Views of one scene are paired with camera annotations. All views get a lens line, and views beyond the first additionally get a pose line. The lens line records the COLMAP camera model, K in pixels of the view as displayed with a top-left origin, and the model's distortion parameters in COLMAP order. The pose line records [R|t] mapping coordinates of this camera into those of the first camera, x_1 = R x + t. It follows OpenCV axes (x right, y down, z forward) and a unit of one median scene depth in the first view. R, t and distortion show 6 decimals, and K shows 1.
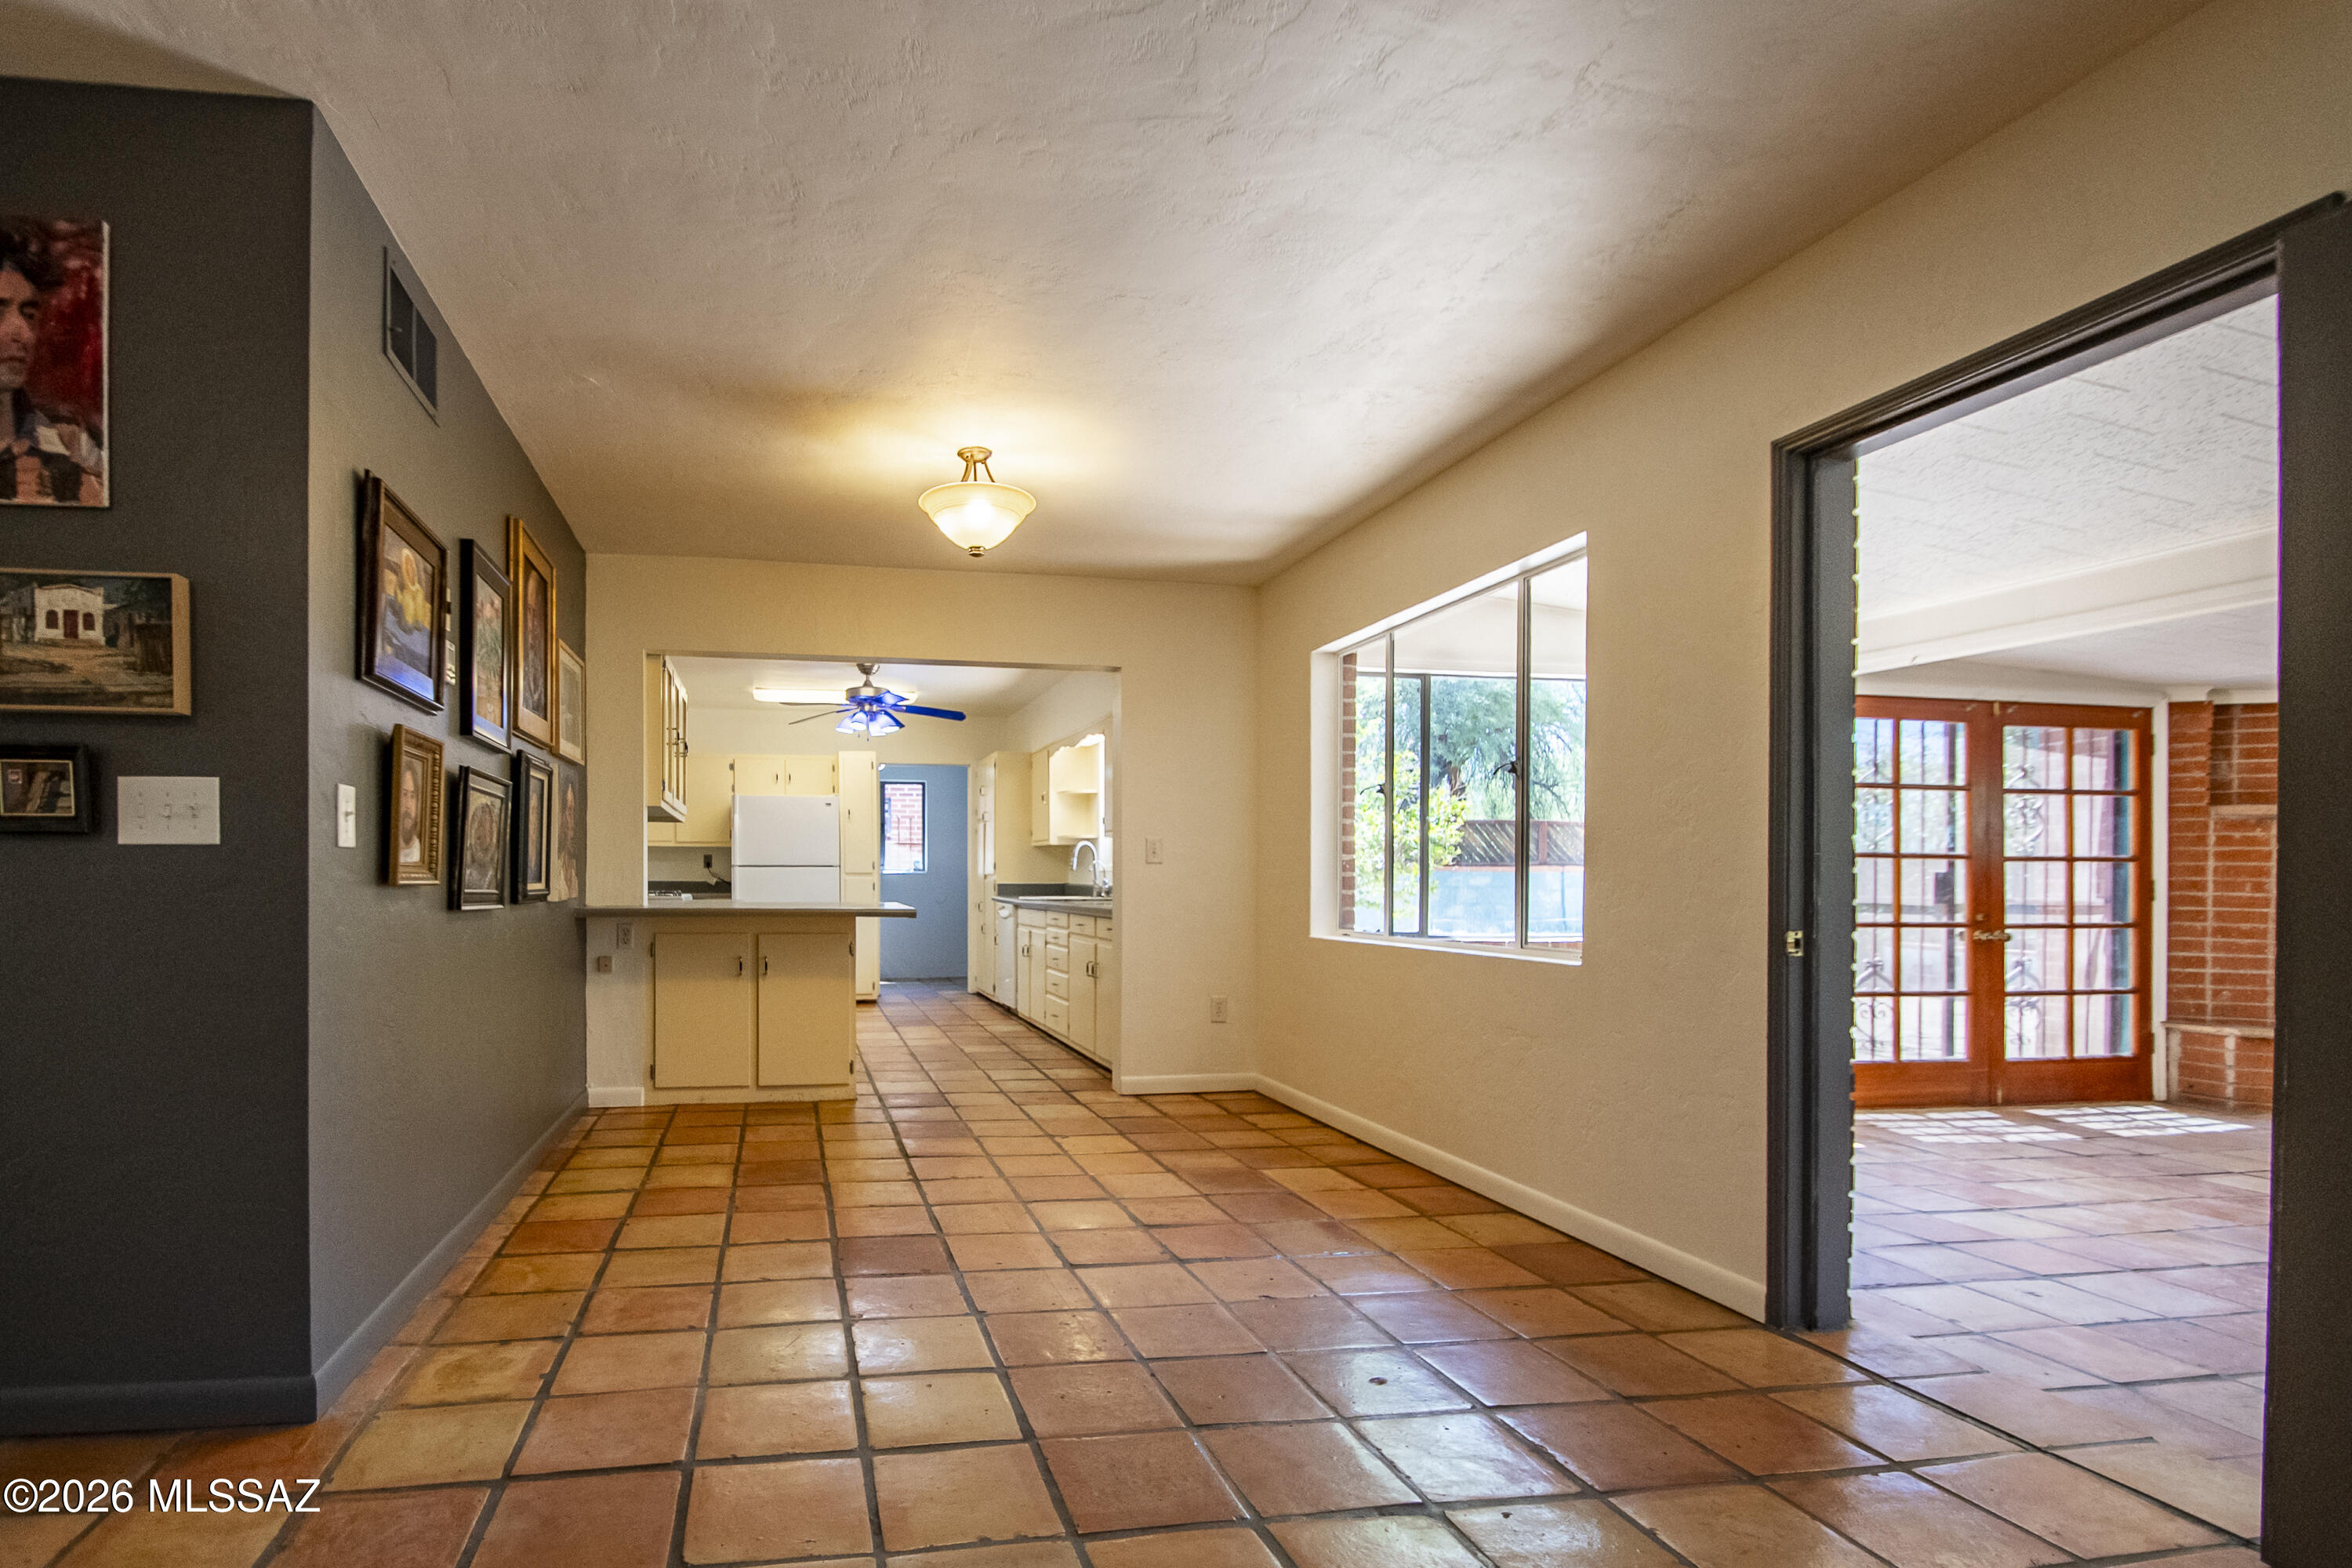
lens RADIAL K [[1165.6, 0, 1040.6], [0, 1165.6, 889.6], [0, 0, 1]] dist [-0.013623, -0.002389]
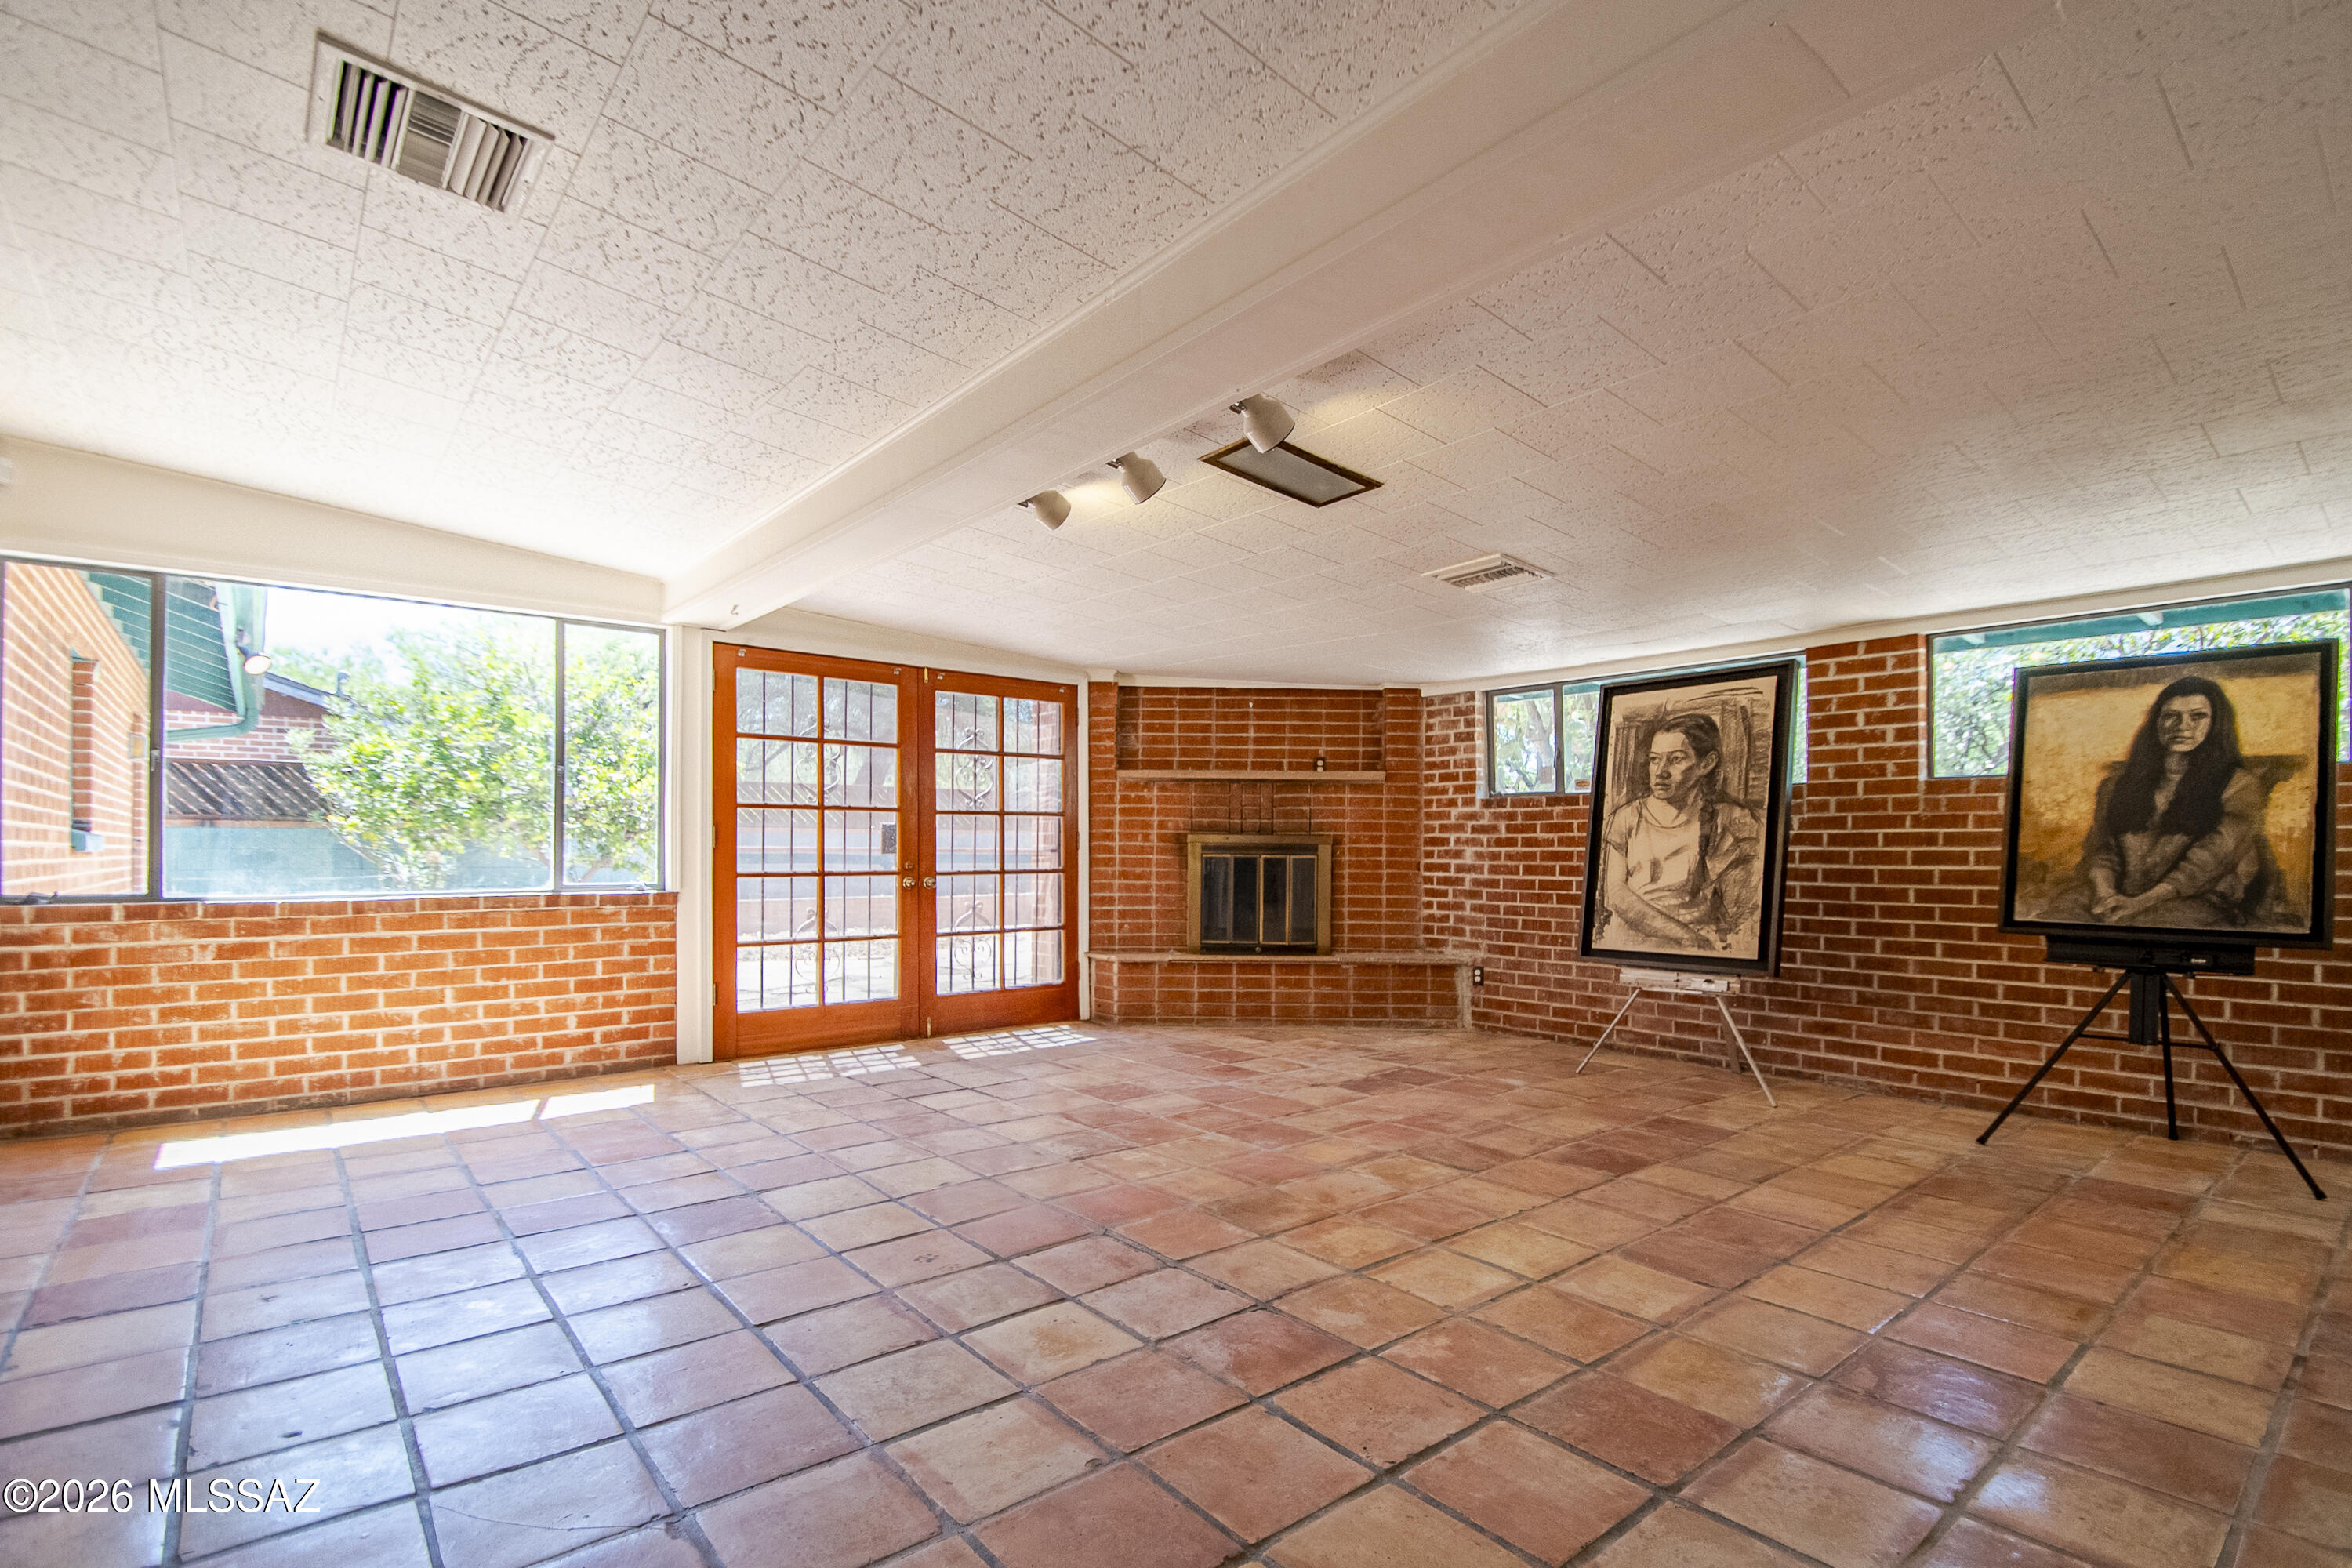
lens RADIAL K [[1103.4, 0, 1168.0], [0, 1103.4, 843.0], [0, 0, 1]] dist [0.009267, -0.012549]
pose [[0.864843, -0.003104, 0.502033, 0.503416], [0.007515, 0.999949, -0.006762, 0.011770], [-0.501987, 0.009620, 0.864822, -0.022972]]
